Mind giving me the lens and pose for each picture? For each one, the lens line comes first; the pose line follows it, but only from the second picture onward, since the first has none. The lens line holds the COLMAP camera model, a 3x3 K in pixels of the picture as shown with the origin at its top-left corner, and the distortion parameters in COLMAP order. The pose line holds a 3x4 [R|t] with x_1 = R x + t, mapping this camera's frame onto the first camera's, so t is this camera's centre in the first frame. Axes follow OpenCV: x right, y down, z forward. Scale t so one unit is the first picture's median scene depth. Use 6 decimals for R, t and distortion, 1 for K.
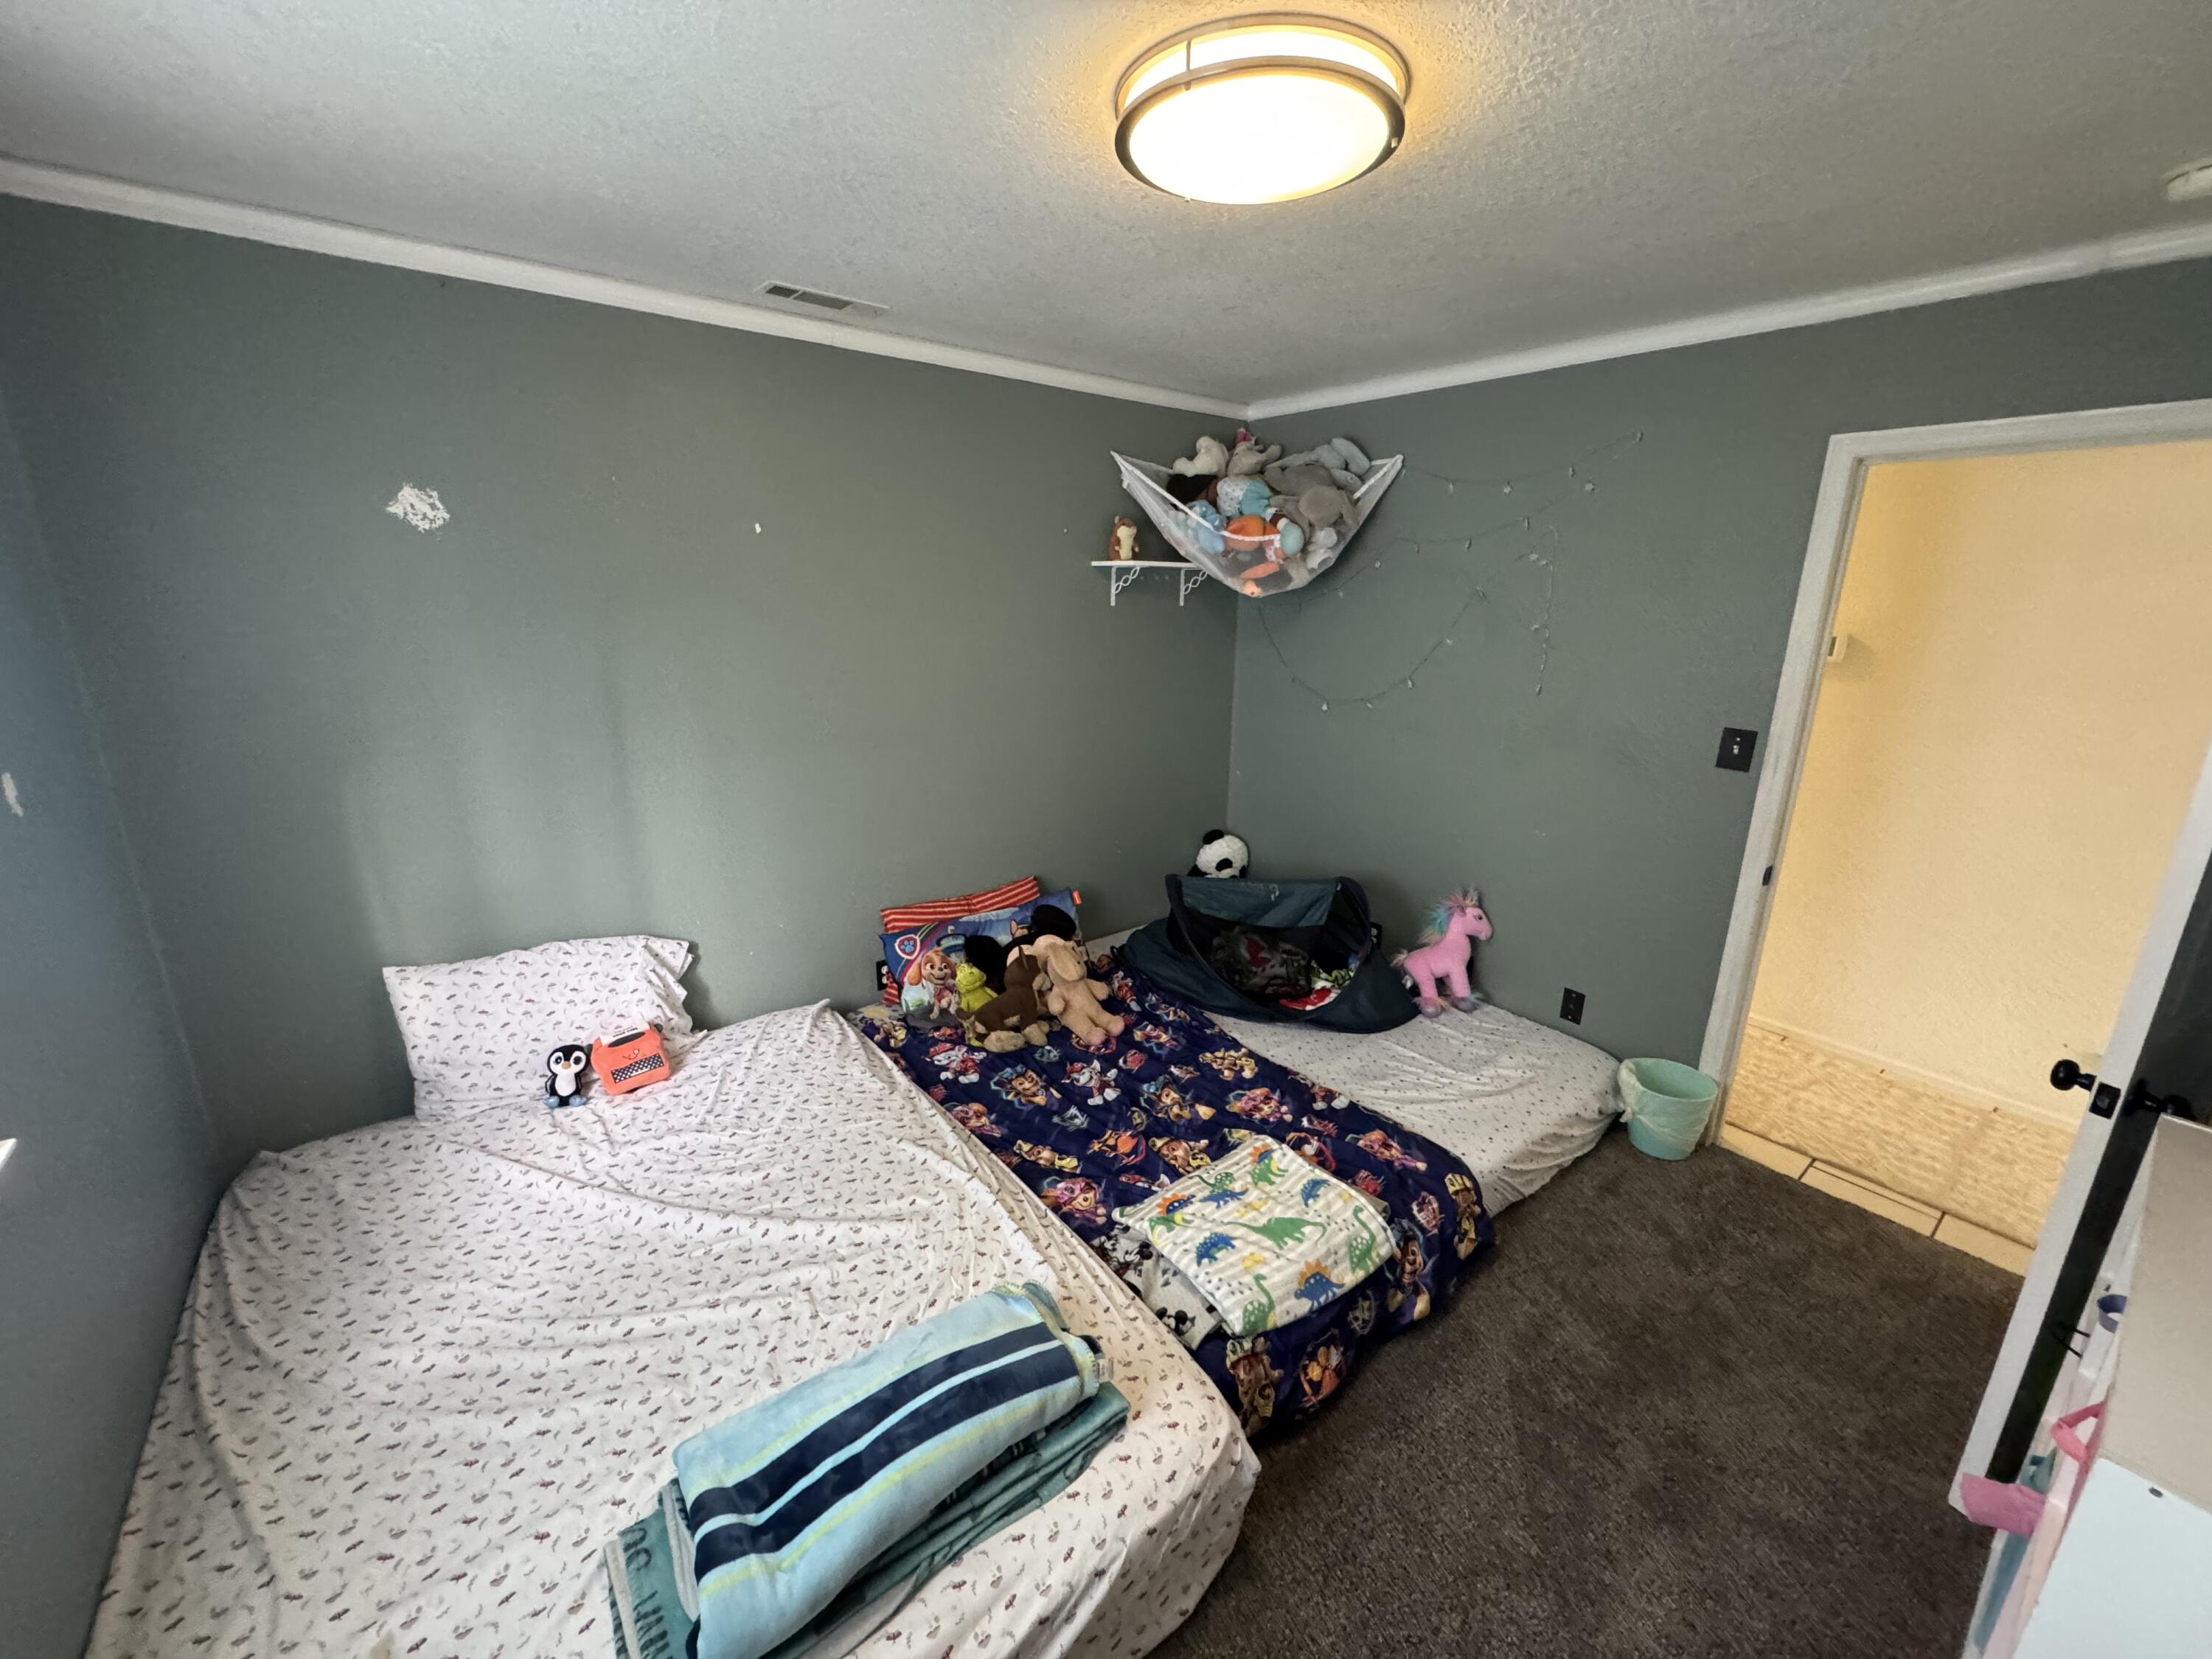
lens RADIAL K [[884.7, 0, 1108.0], [0, 884.7, 828.3], [0, 0, 1]] dist [-0.002920, -0.000539]
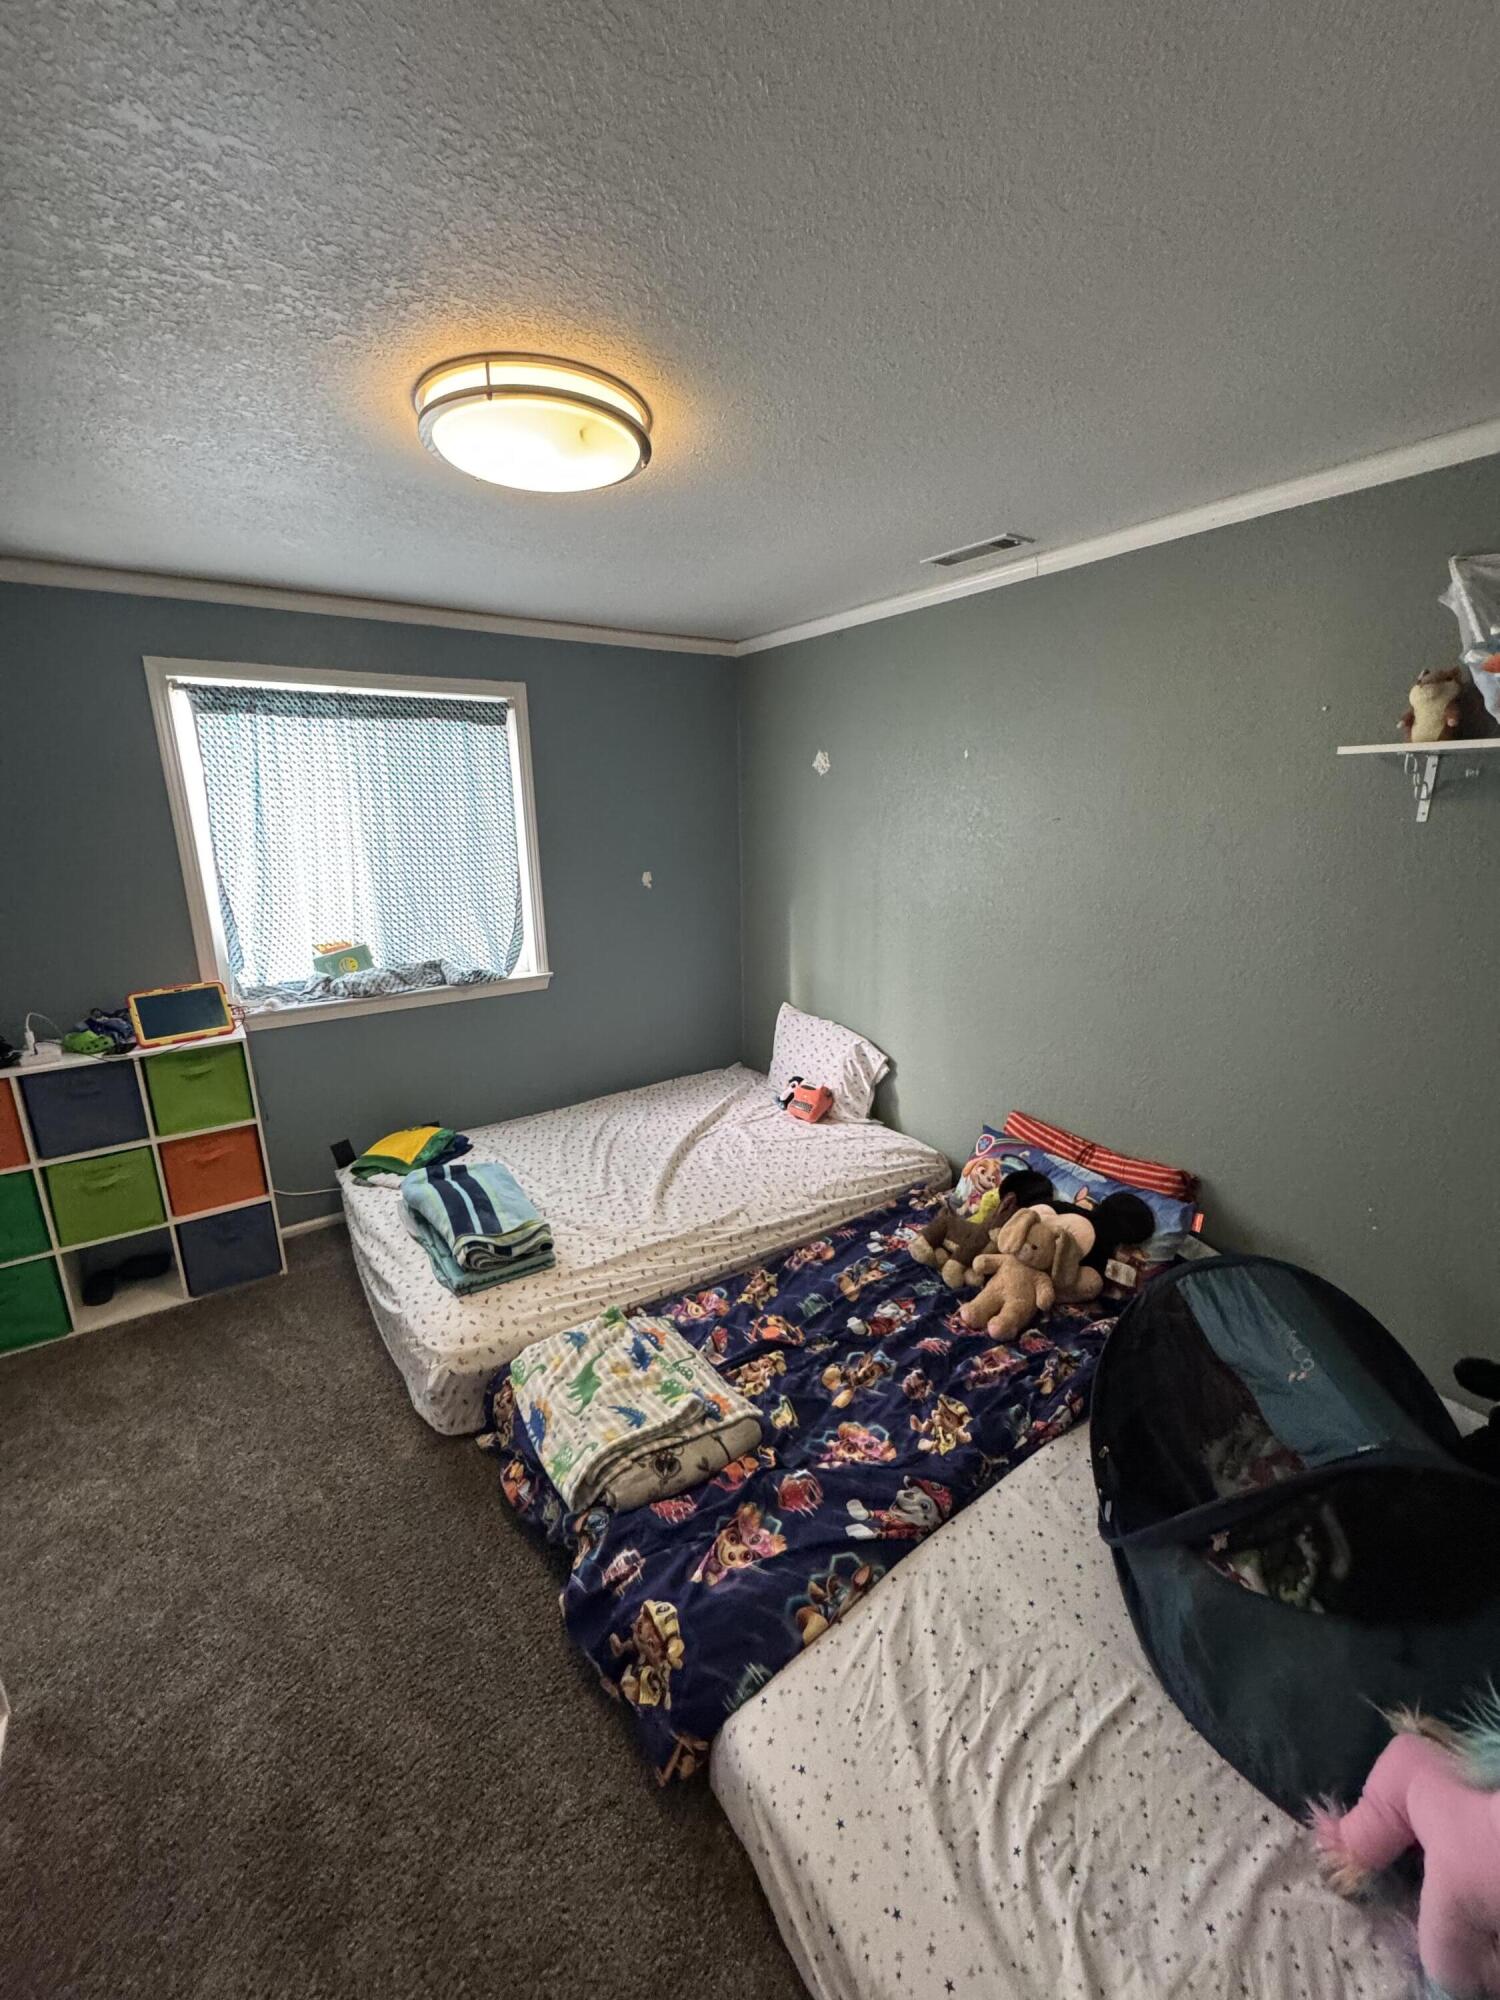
lens RADIAL K [[799.9, 0, 752.5], [0, 799.9, 1001.8], [0, 0, 1]] dist [-0.002920, -0.000539]
pose [[-0.055662, 0.221460, -0.973579, 0.744415], [-0.257015, 0.939054, 0.228301, -0.187476], [0.964803, 0.262932, 0.004649, 0.772422]]
